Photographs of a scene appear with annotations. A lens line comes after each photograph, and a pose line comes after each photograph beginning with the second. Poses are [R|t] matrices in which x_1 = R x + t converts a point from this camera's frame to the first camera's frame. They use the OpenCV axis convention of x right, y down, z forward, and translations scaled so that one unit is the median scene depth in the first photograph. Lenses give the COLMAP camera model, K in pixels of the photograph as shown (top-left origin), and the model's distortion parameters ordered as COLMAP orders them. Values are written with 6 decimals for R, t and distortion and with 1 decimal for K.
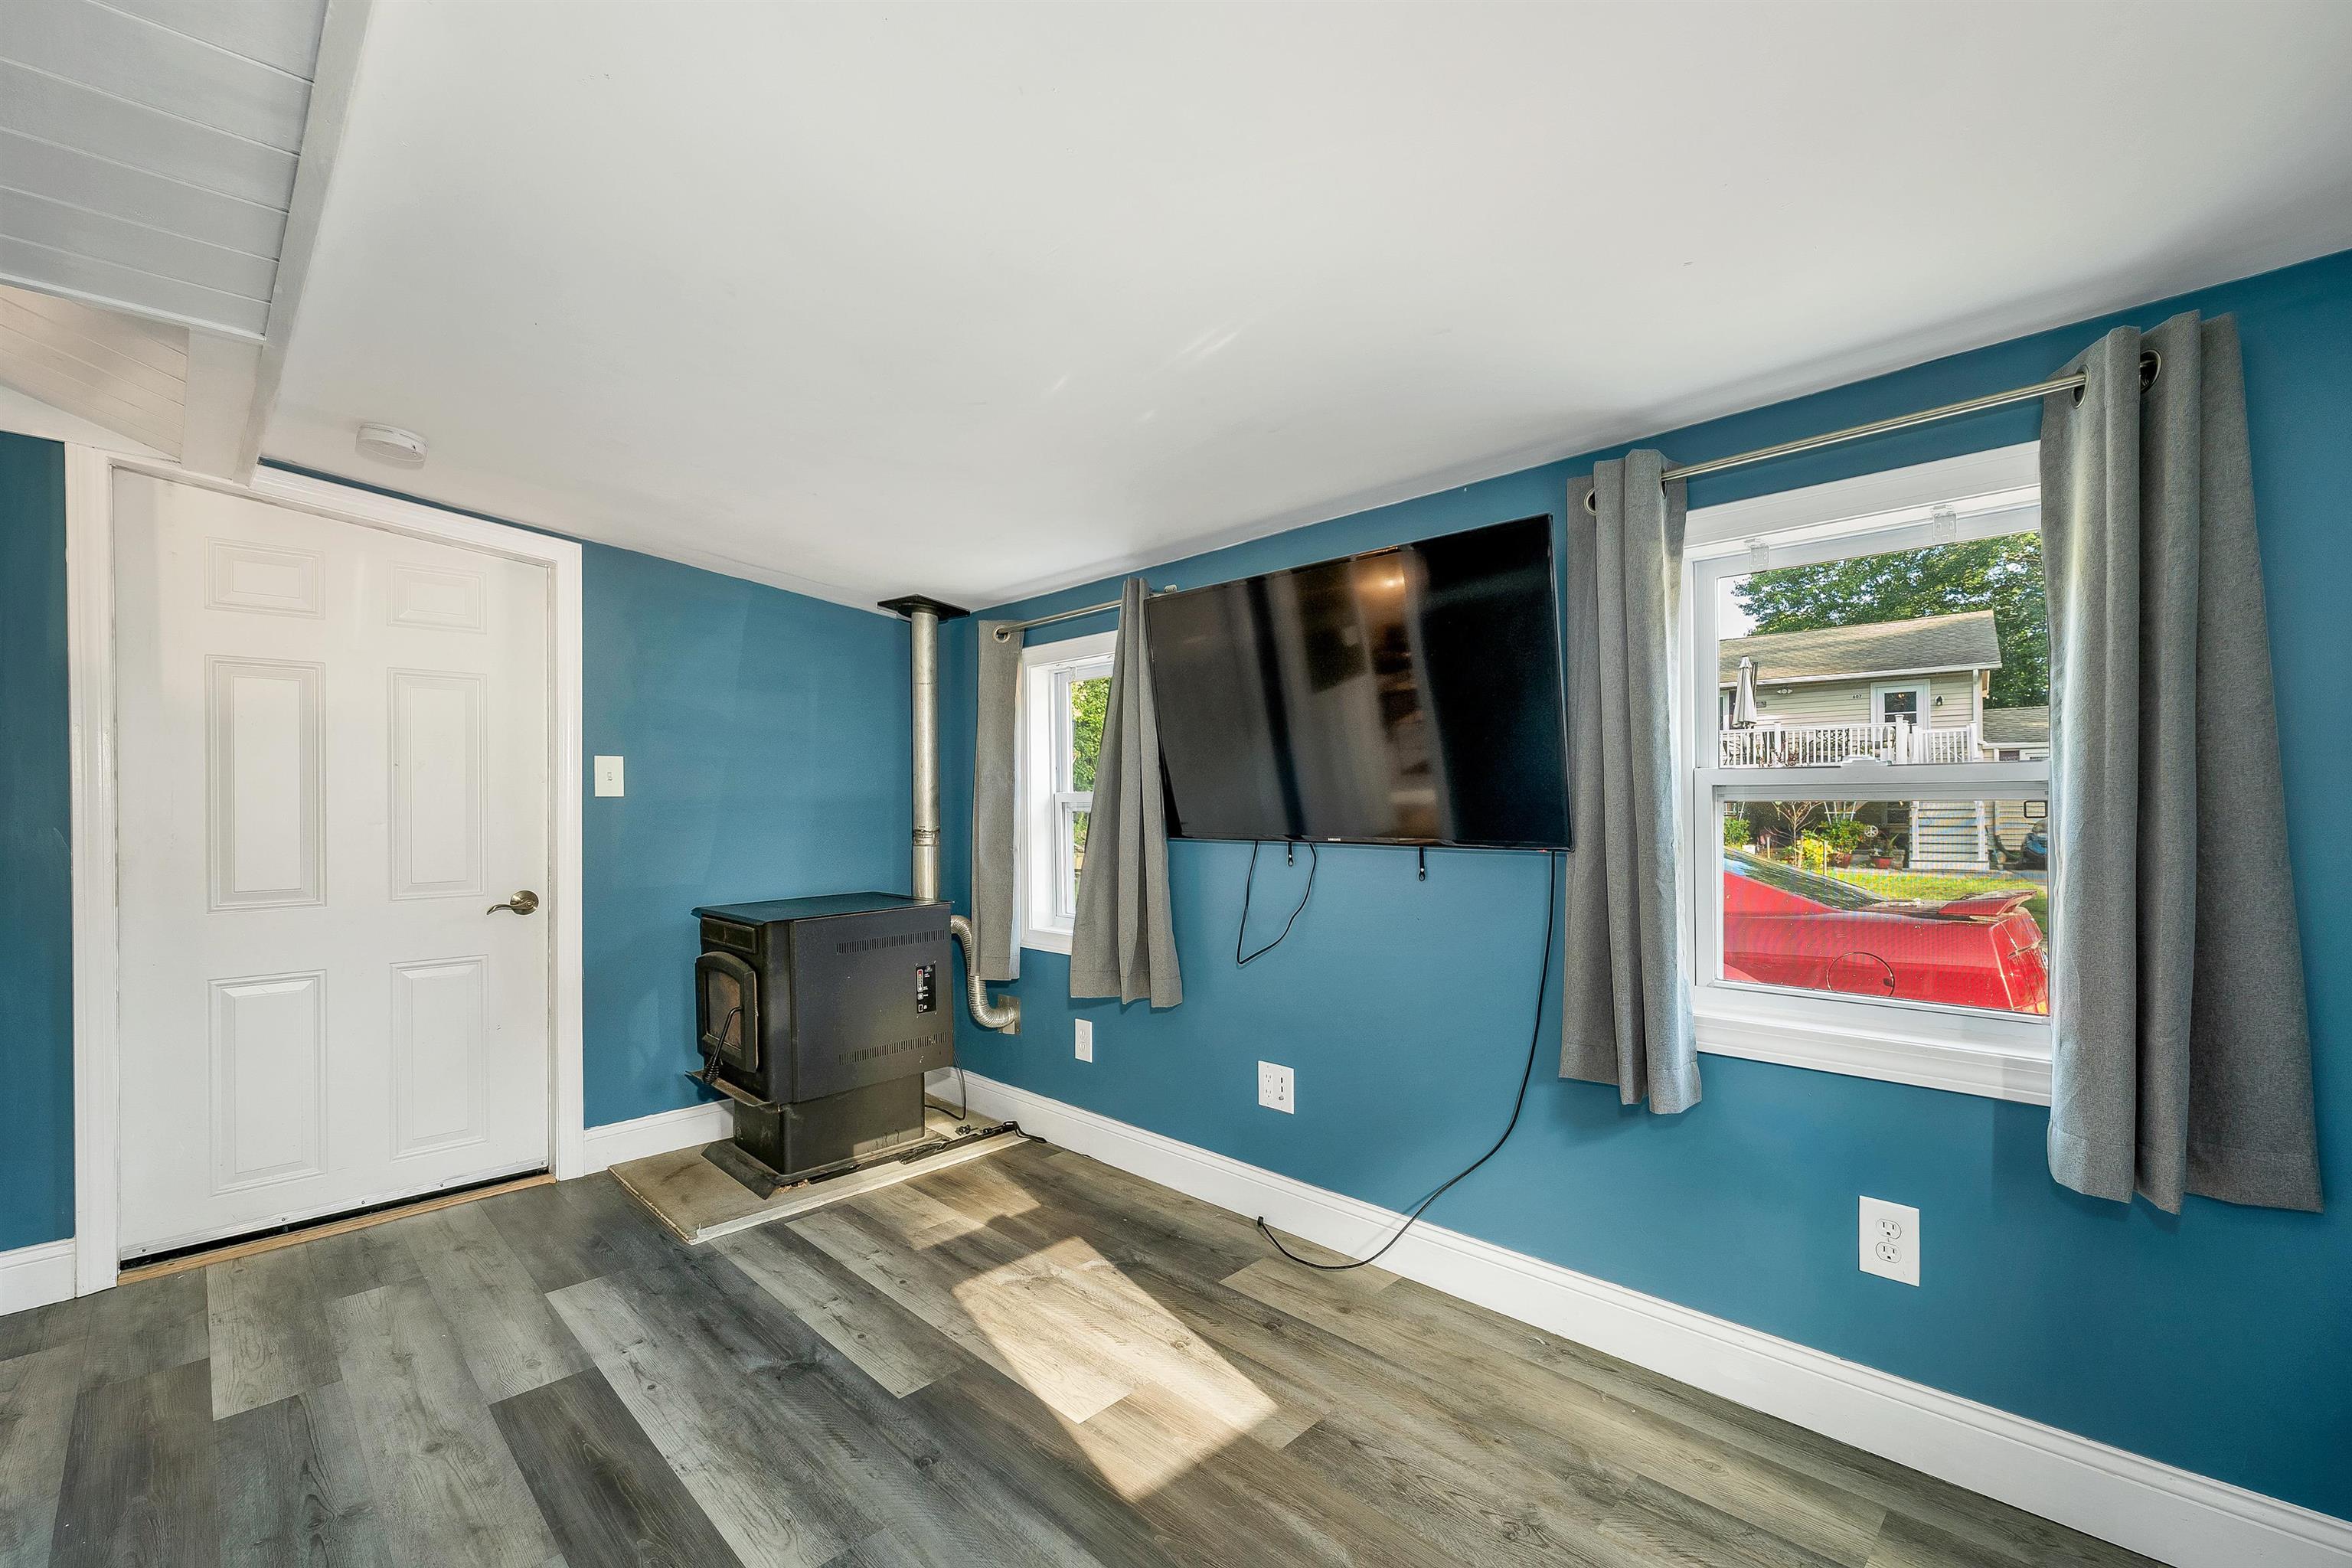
lens RADIAL K [[987.3, 0, 1165.1], [0, 987.3, 800.7], [0, 0, 1]] dist [-0.000544, 0.000926]
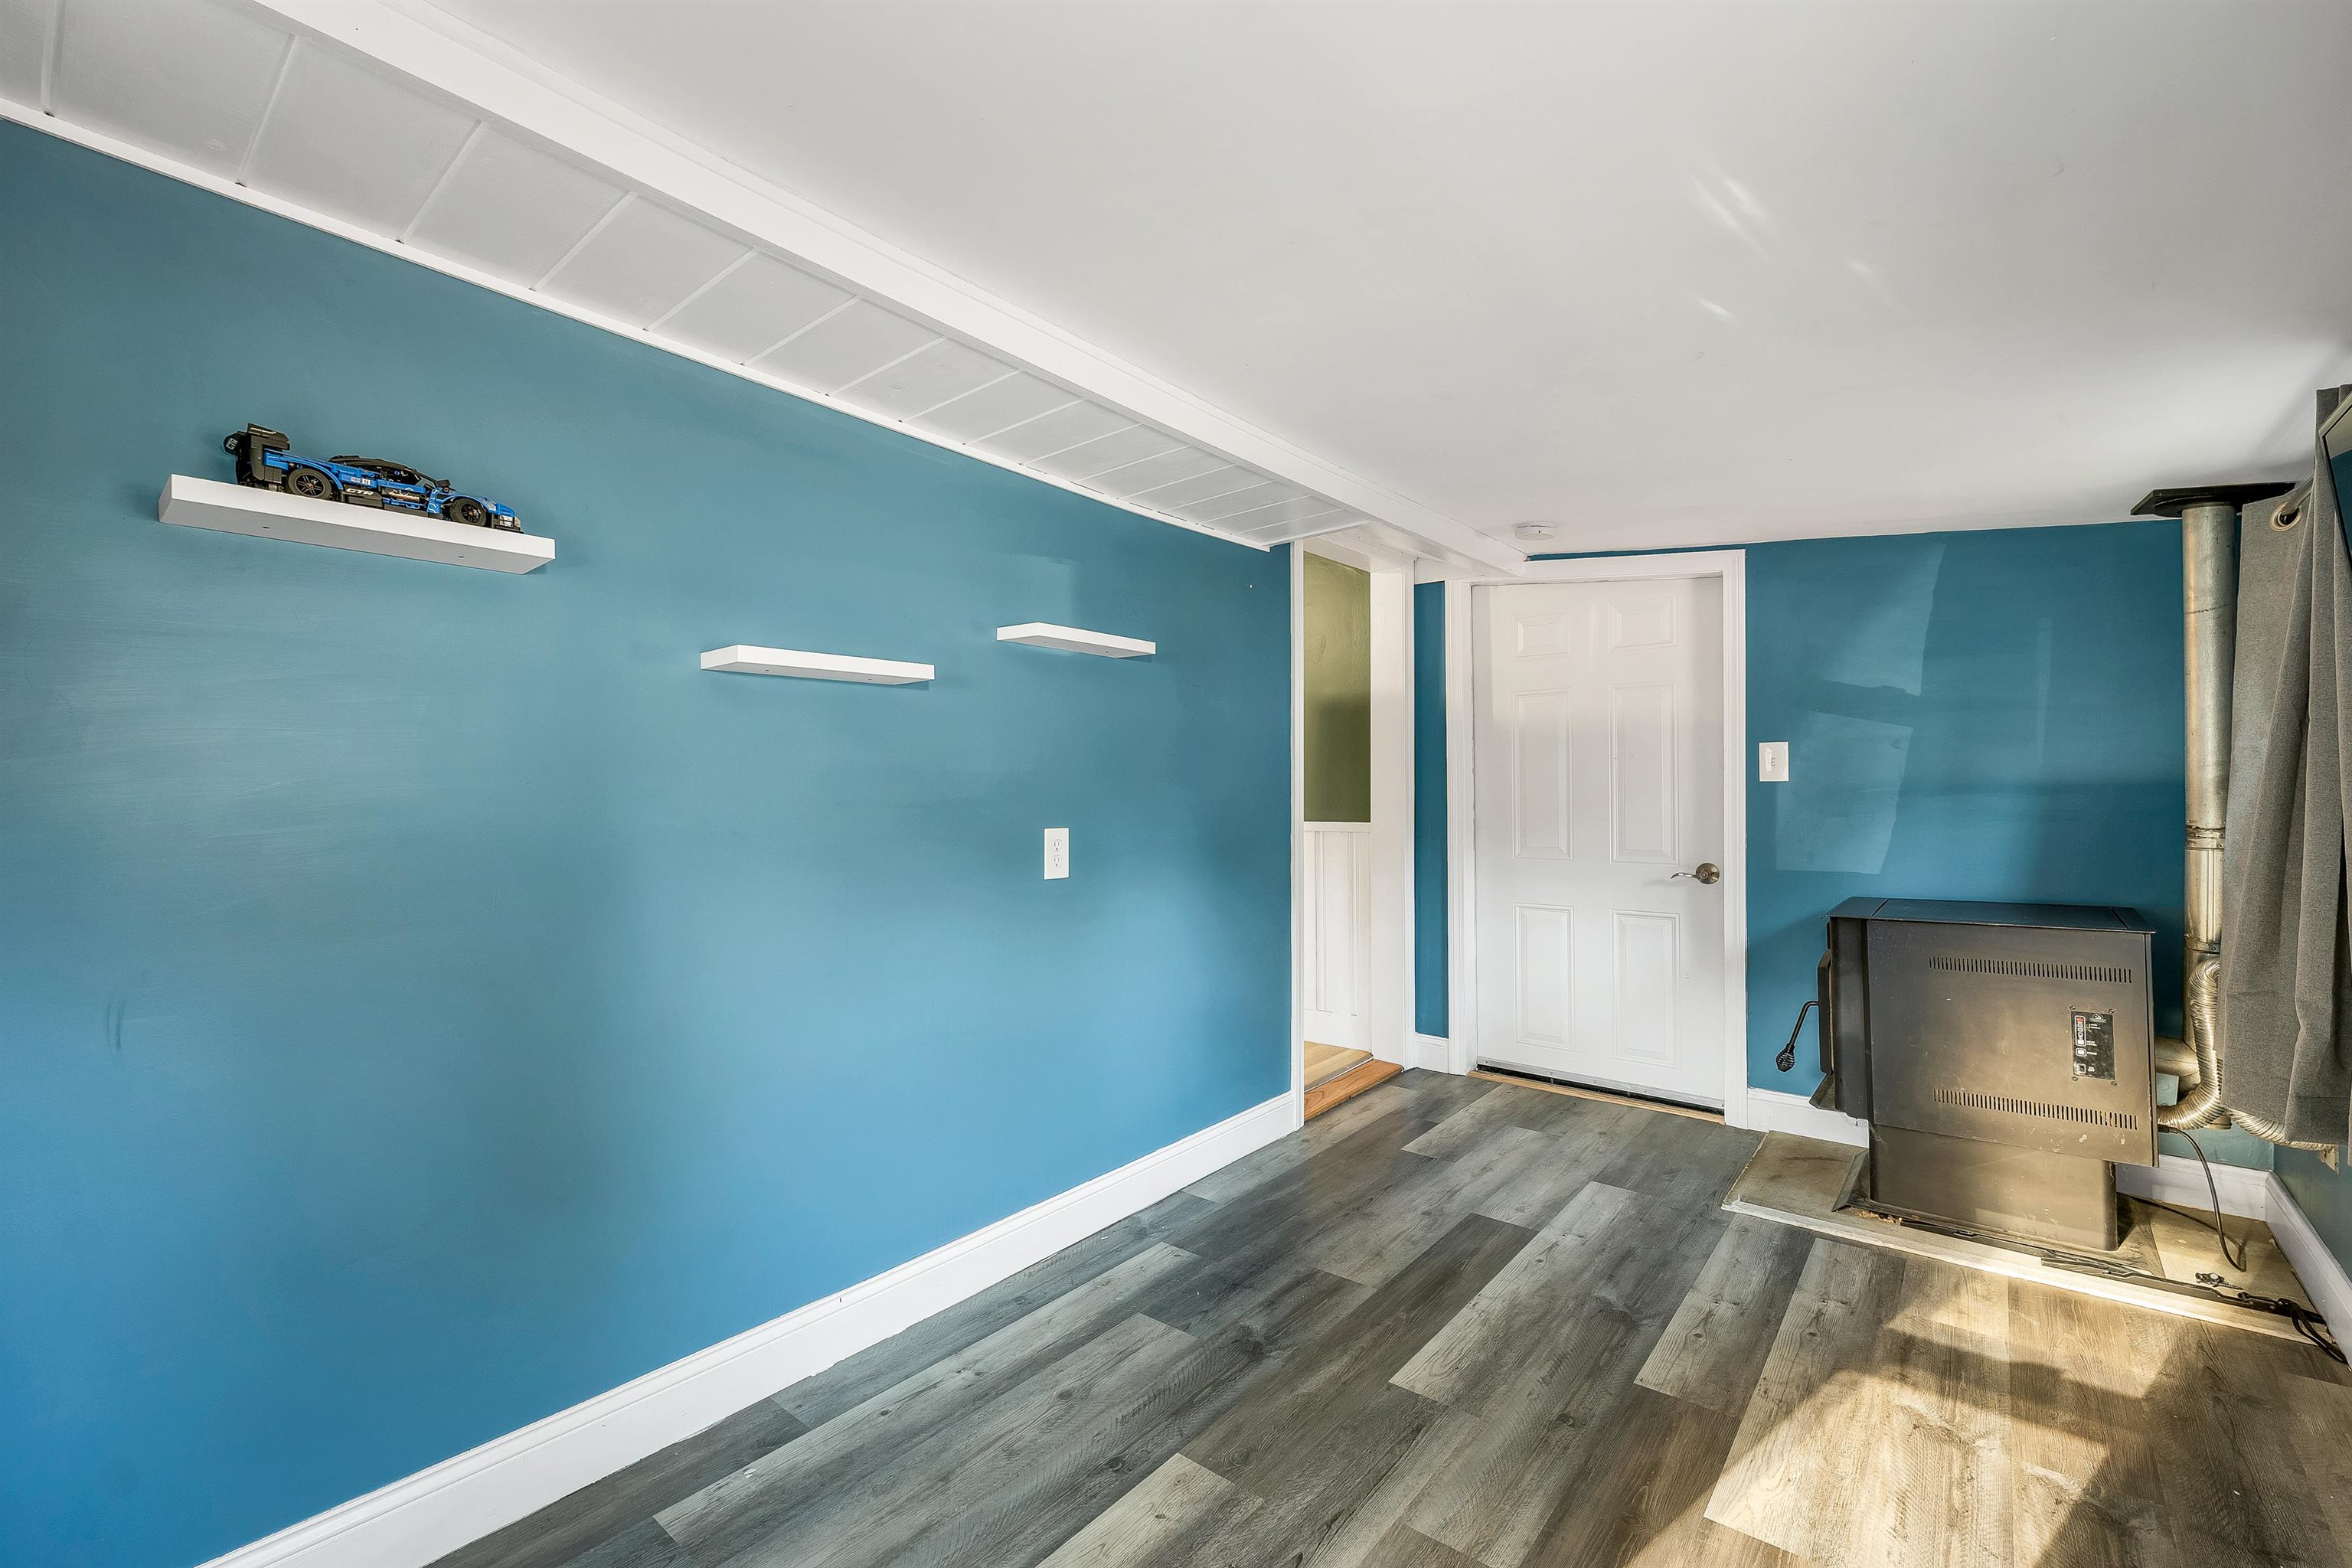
lens RADIAL K [[987.3, 0, 1192.8], [0, 987.3, 787.3], [0, 0, 1]] dist [-0.000544, 0.000926]
pose [[0.104357, 0.002571, -0.994537, 0.564738], [0.012095, 0.999919, 0.003854, -0.012178], [0.994466, -0.012431, 0.104318, 0.369889]]
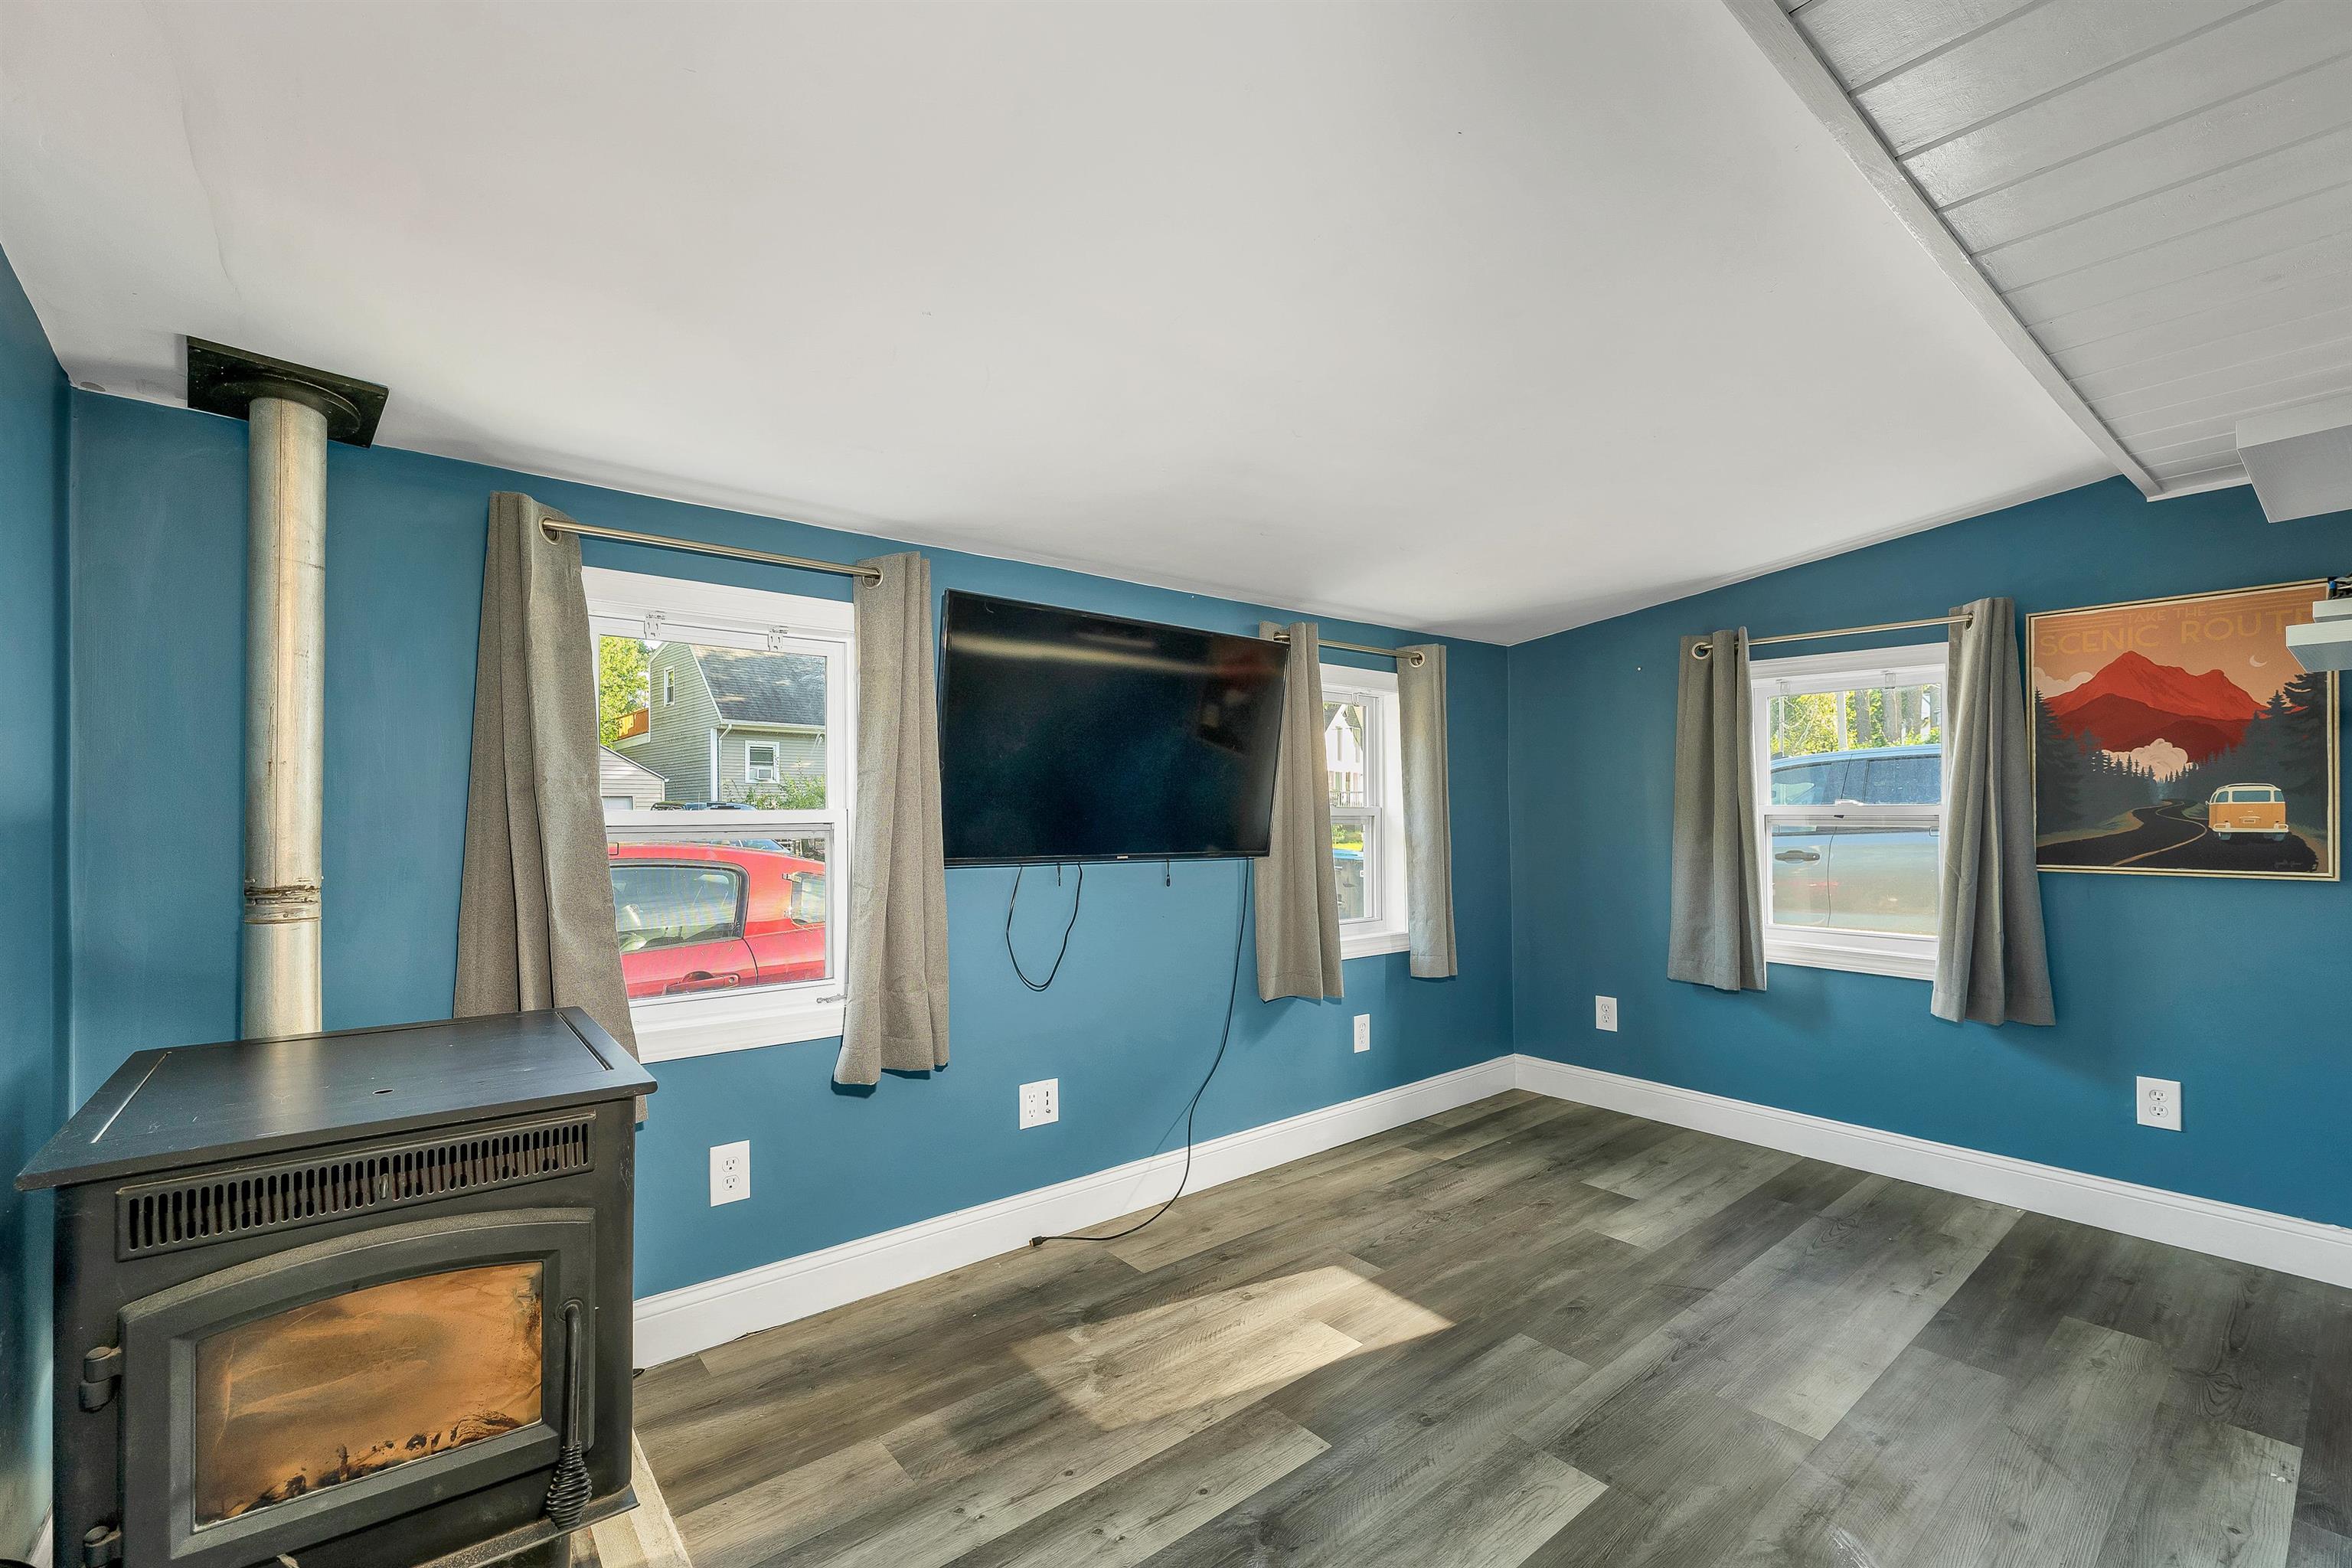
lens RADIAL K [[987.3, 0, 1171.6], [0, 987.3, 809.4], [0, 0, 1]] dist [-0.000544, 0.000926]
pose [[0.104441, 0.015050, 0.994417, -1.022428], [0.001604, 0.999882, -0.015301, 0.000786], [-0.994530, 0.003194, 0.104405, 0.861342]]
